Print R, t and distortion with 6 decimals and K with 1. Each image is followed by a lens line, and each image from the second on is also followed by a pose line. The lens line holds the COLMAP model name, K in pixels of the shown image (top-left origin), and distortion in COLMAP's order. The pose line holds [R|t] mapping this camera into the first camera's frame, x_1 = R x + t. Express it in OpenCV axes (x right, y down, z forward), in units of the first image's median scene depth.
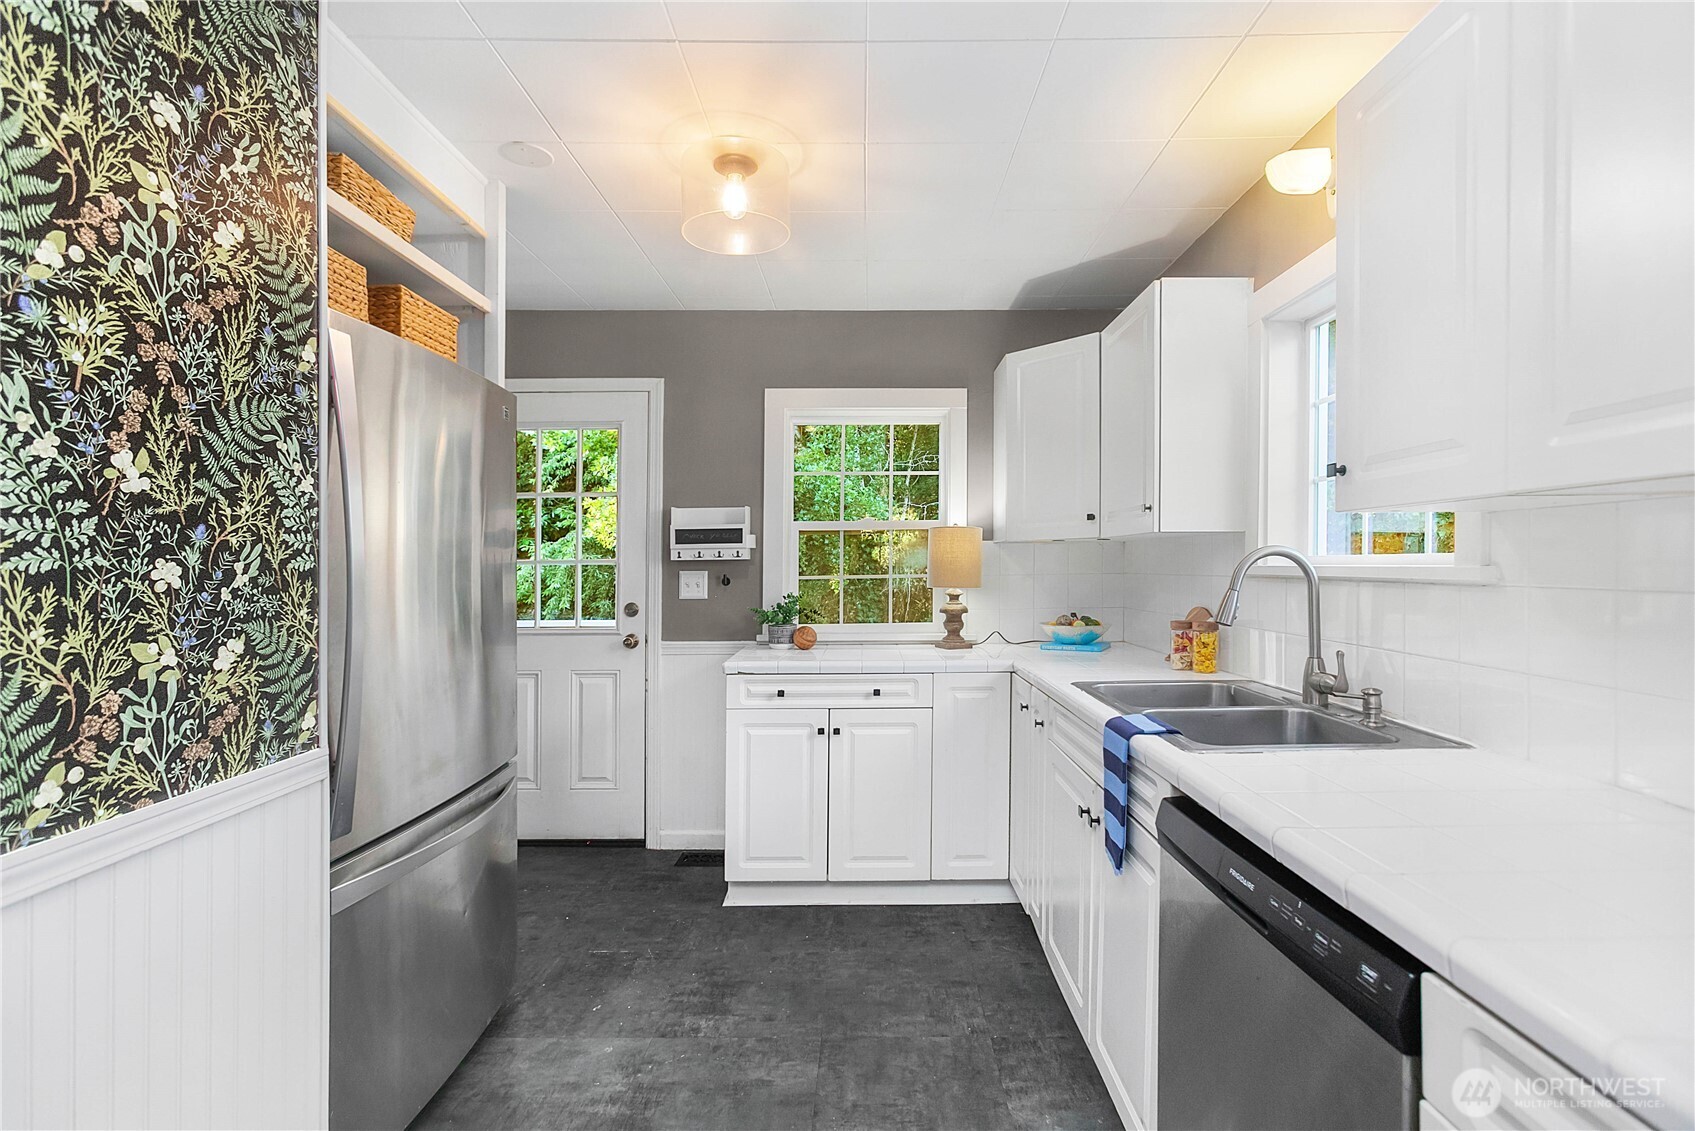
lens RADIAL K [[763.2, 0, 854.9], [0, 763.2, 560.6], [0, 0, 1]] dist [-0.002318, 0.001011]
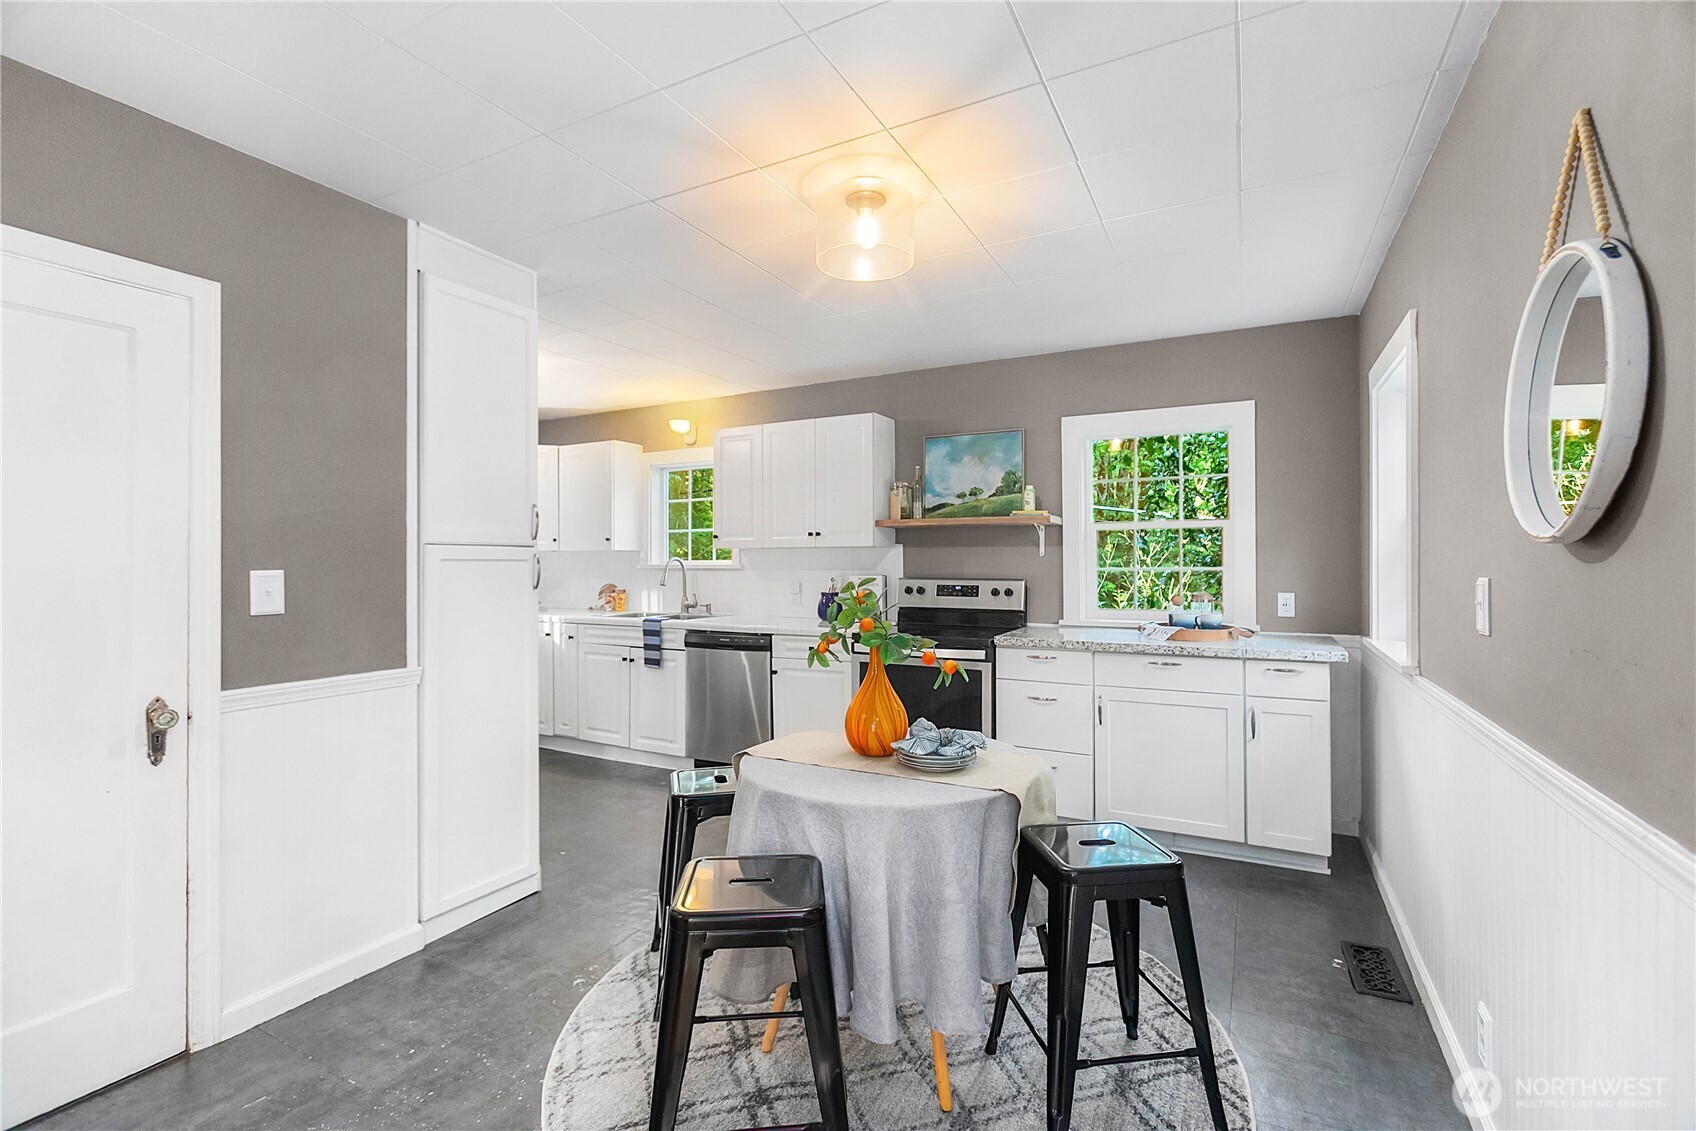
lens RADIAL K [[763.6, 0, 852.0], [0, 763.6, 553.5], [0, 0, 1]] dist [-0.002318, 0.001011]
pose [[0.451815, 0.016556, 0.891958, -1.026758], [-0.000036, 0.999828, -0.018540, 0.009553], [-0.892112, 0.008344, 0.451738, -0.506521]]
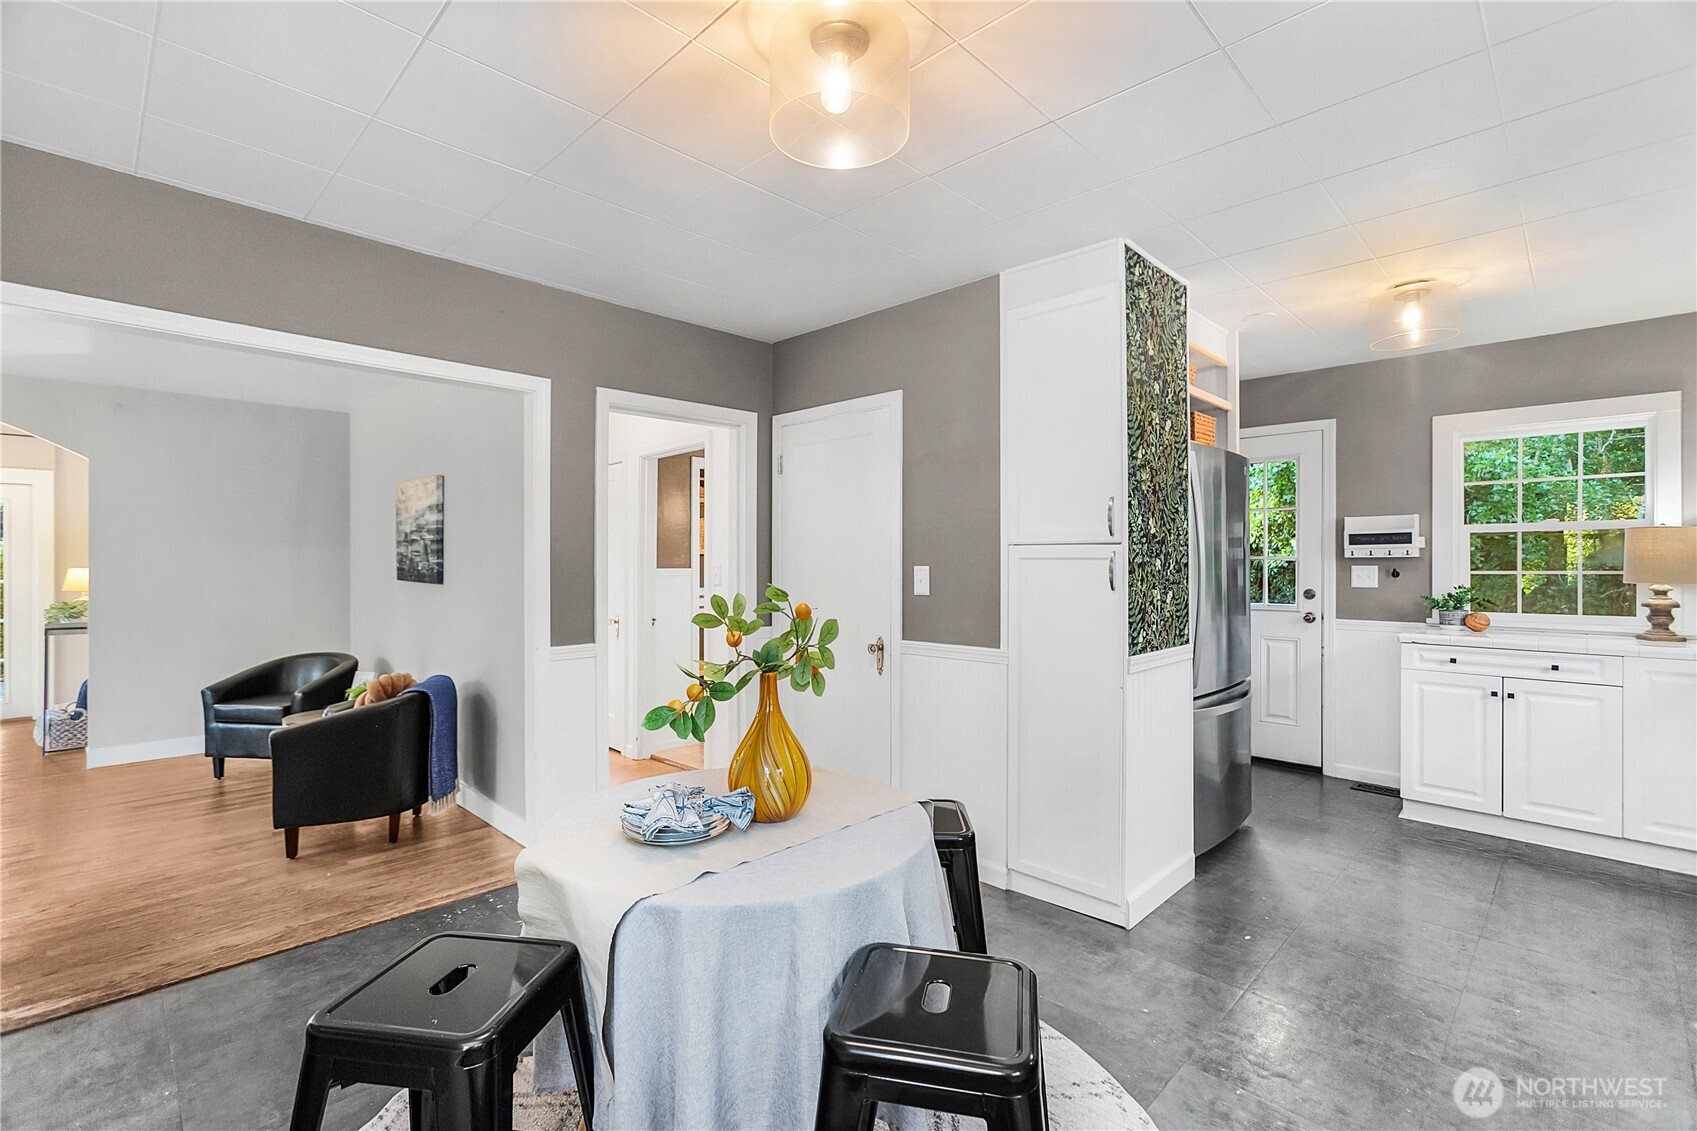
lens RADIAL K [[764.1, 0, 837.1], [0, 764.1, 549.2], [0, 0, 1]] dist [-0.002318, 0.001011]
pose [[0.720361, -0.005706, -0.693576, 0.042205], [0.000149, 0.999967, -0.008071, -0.004151], [0.693600, 0.005711, 0.720338, -0.566357]]
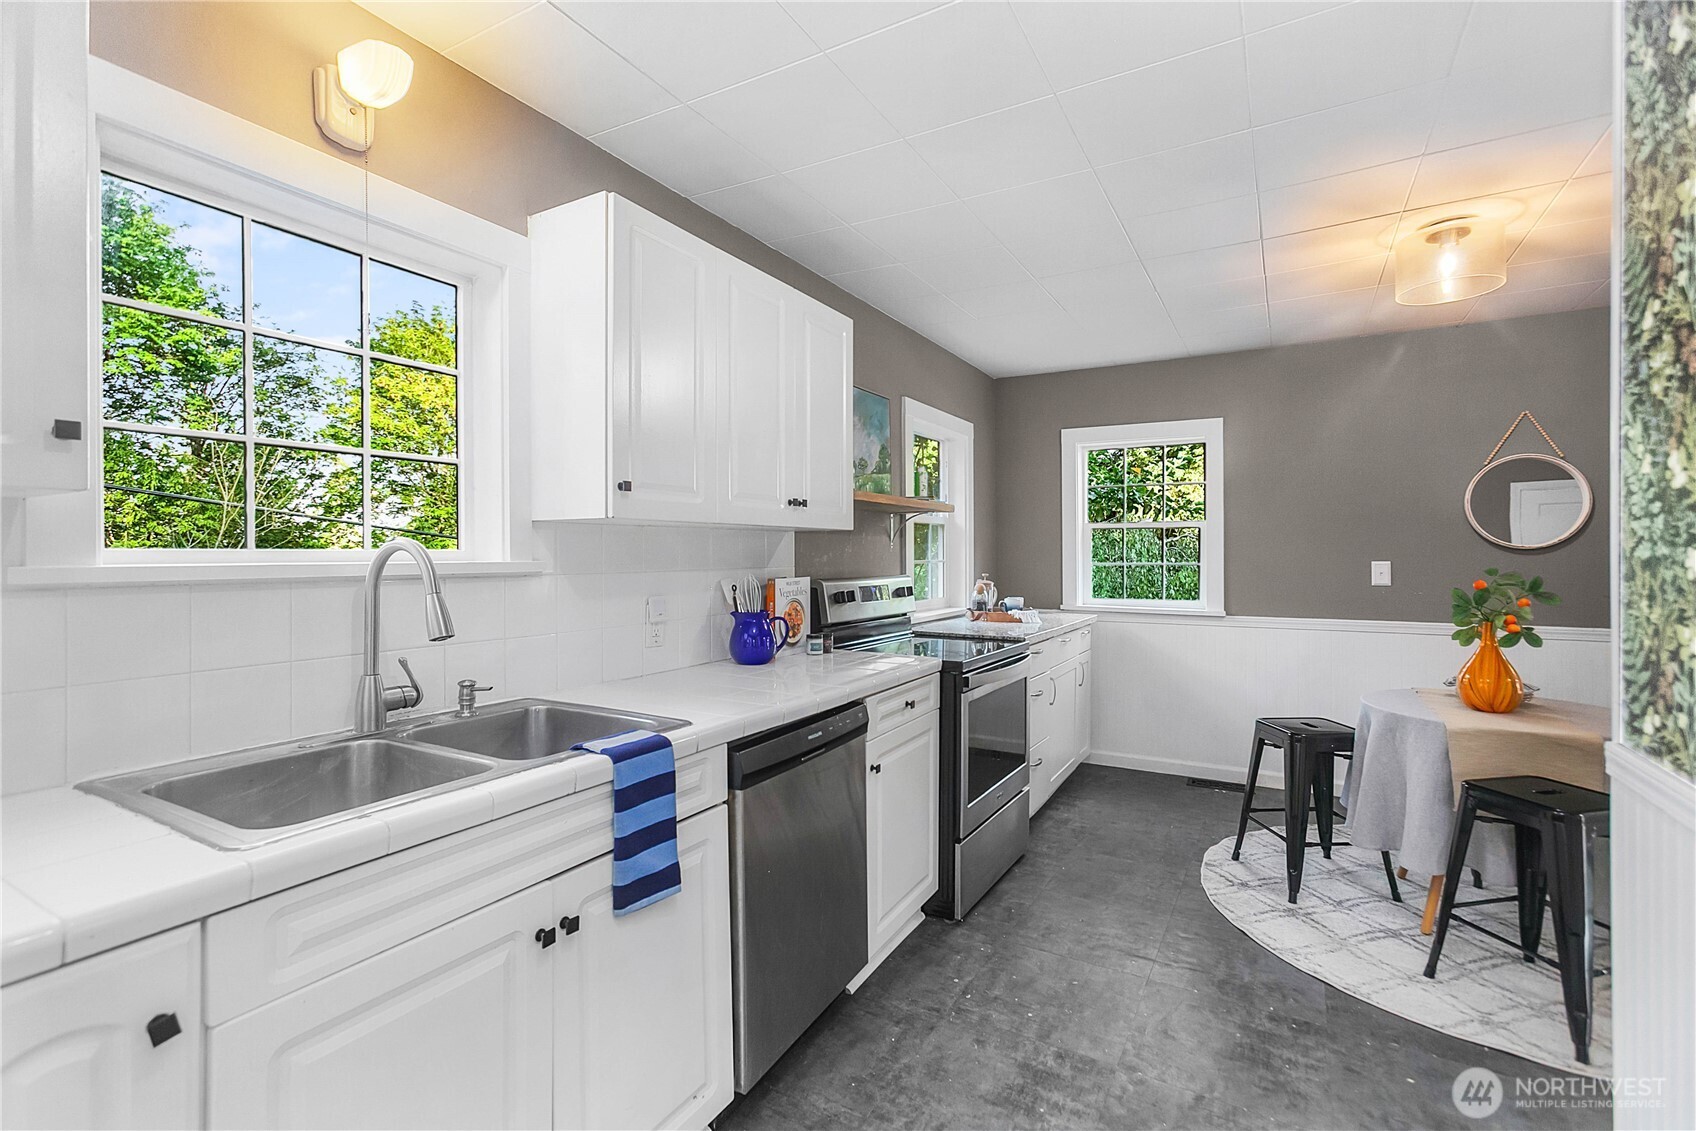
lens RADIAL K [[763.6, 0, 854.1], [0, 763.6, 563.0], [0, 0, 1]] dist [-0.002318, 0.001011]
pose [[-0.875424, 0.002684, 0.483348, -0.156077], [0.005646, 0.999973, 0.004674, 0.002731], [-0.483322, 0.006821, -0.875416, 0.904122]]
